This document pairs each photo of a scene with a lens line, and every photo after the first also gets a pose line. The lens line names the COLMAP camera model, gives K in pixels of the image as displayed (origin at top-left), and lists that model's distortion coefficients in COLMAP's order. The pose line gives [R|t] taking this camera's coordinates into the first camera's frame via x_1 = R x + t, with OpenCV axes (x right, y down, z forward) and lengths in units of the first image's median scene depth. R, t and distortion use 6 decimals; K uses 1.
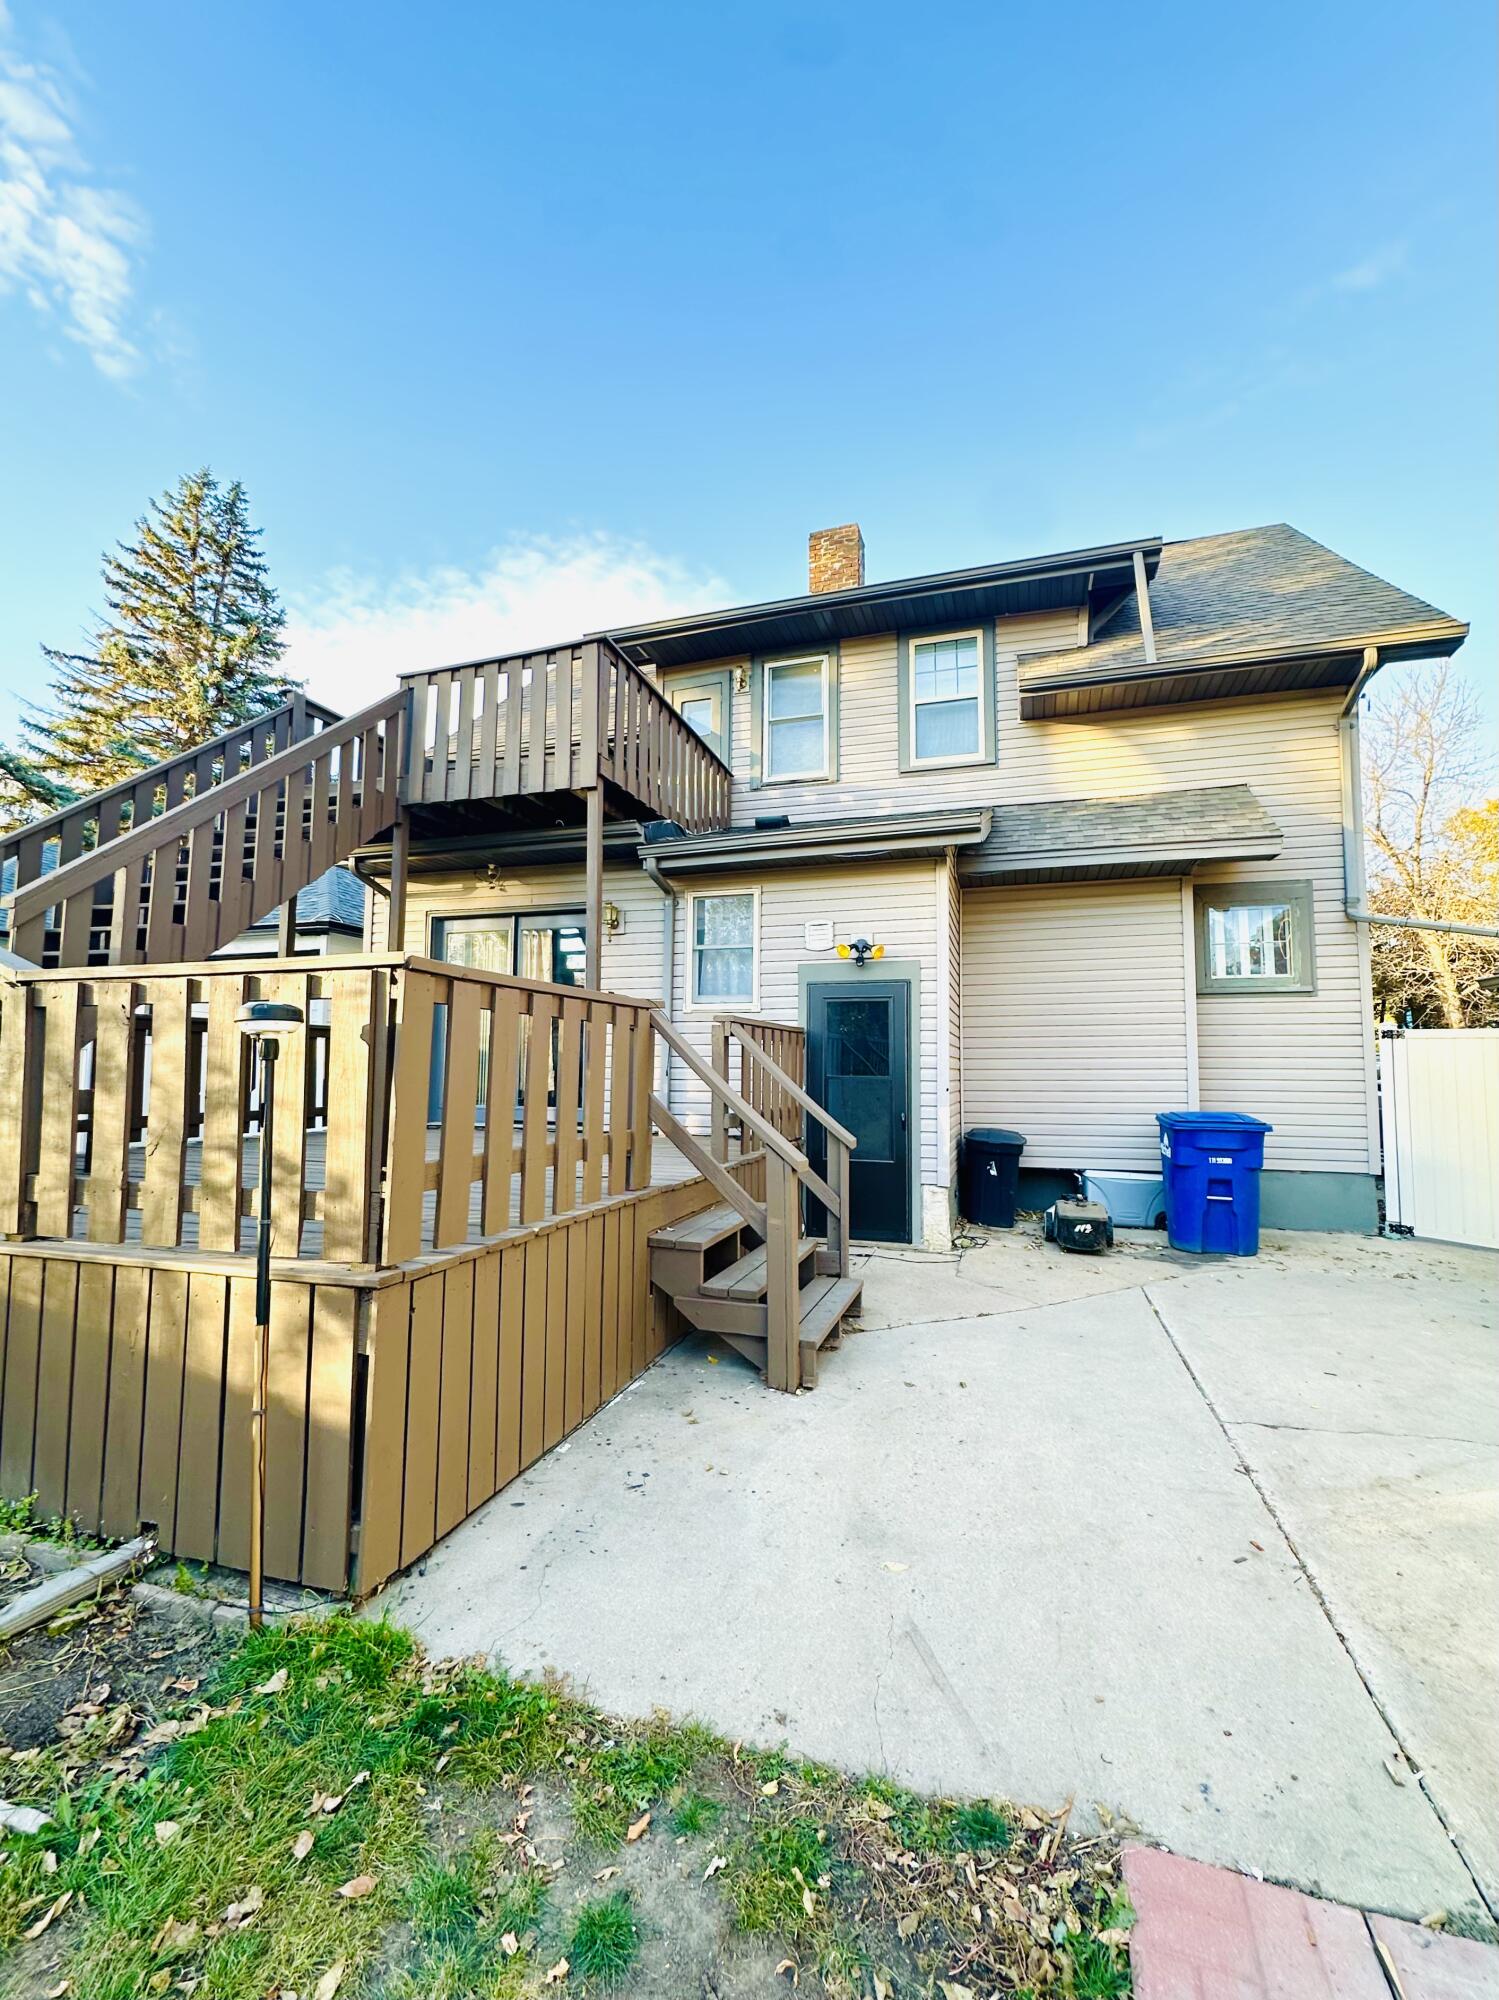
lens RADIAL K [[817.7, 0, 756.1], [0, 817.7, 1005.1], [0, 0, 1]] dist [-0.001500, -0.000146]
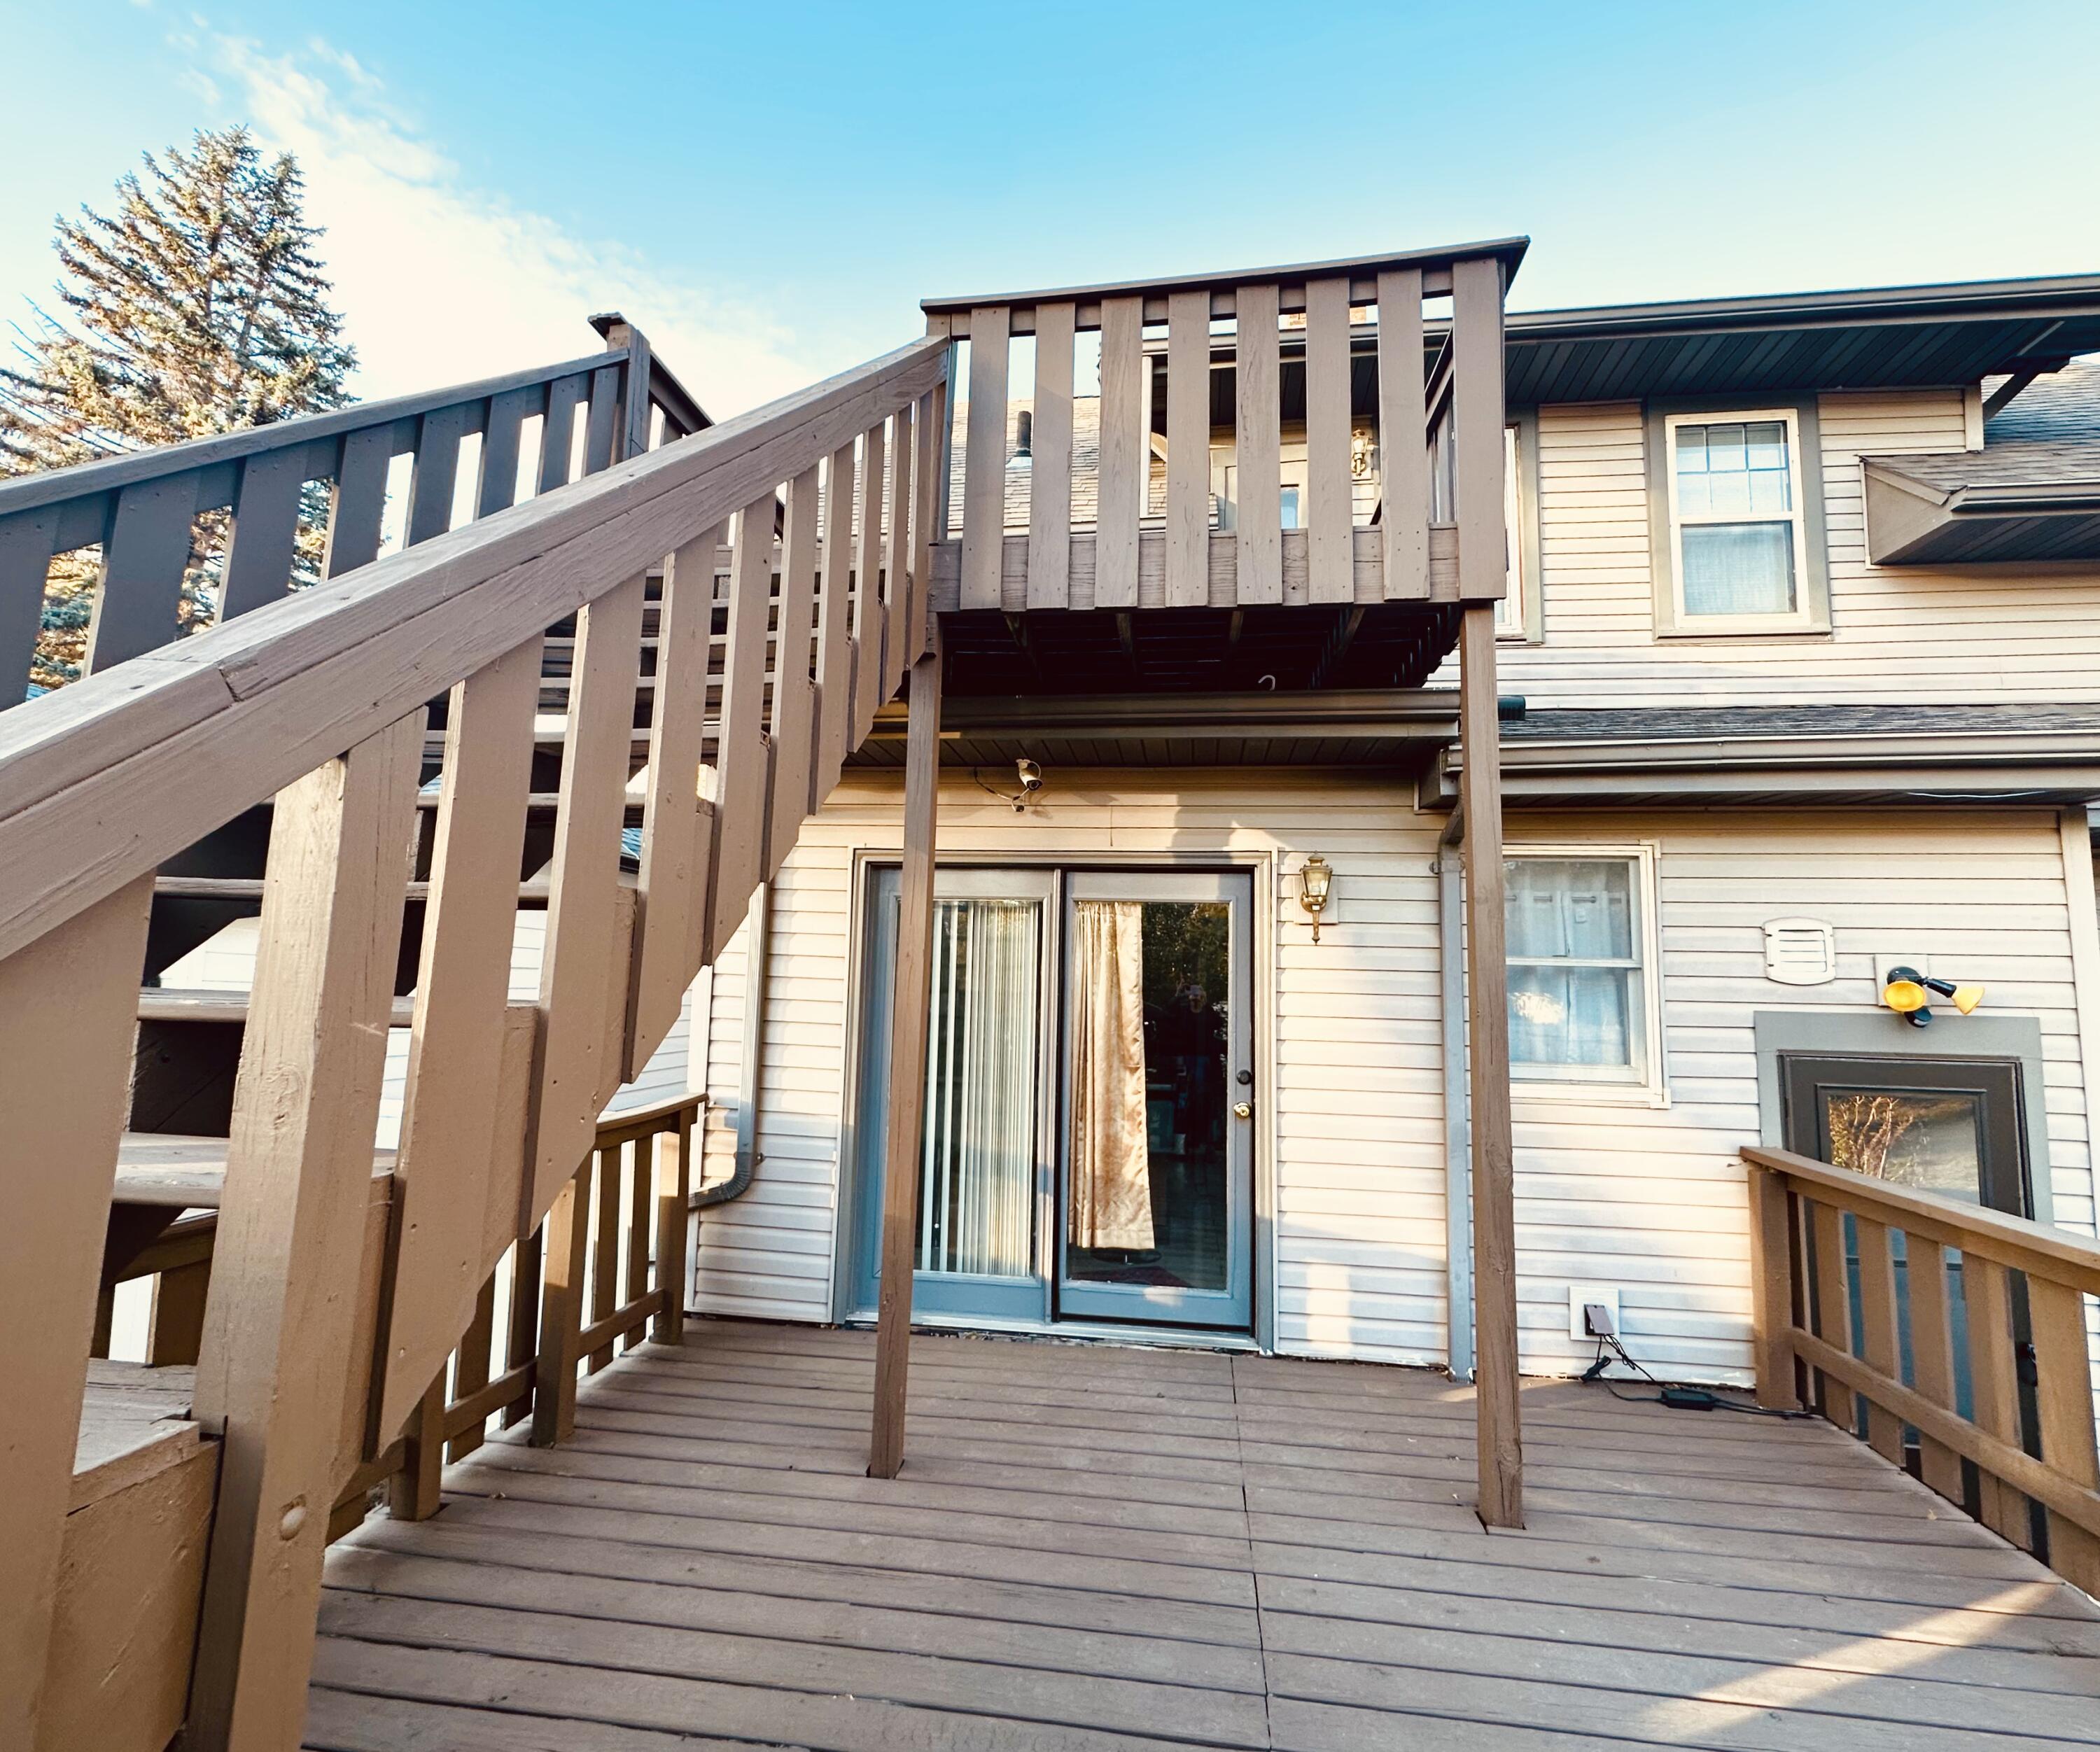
lens RADIAL K [[940.4, 0, 1051.3], [0, 940.4, 880.3], [0, 0, 1]] dist [-0.009920, 0.001268]
pose [[0.985135, 0.032764, 0.168629, -0.129187], [-0.027684, 0.999092, -0.032392, -0.028062], [-0.169537, 0.027242, 0.985147, 0.152895]]
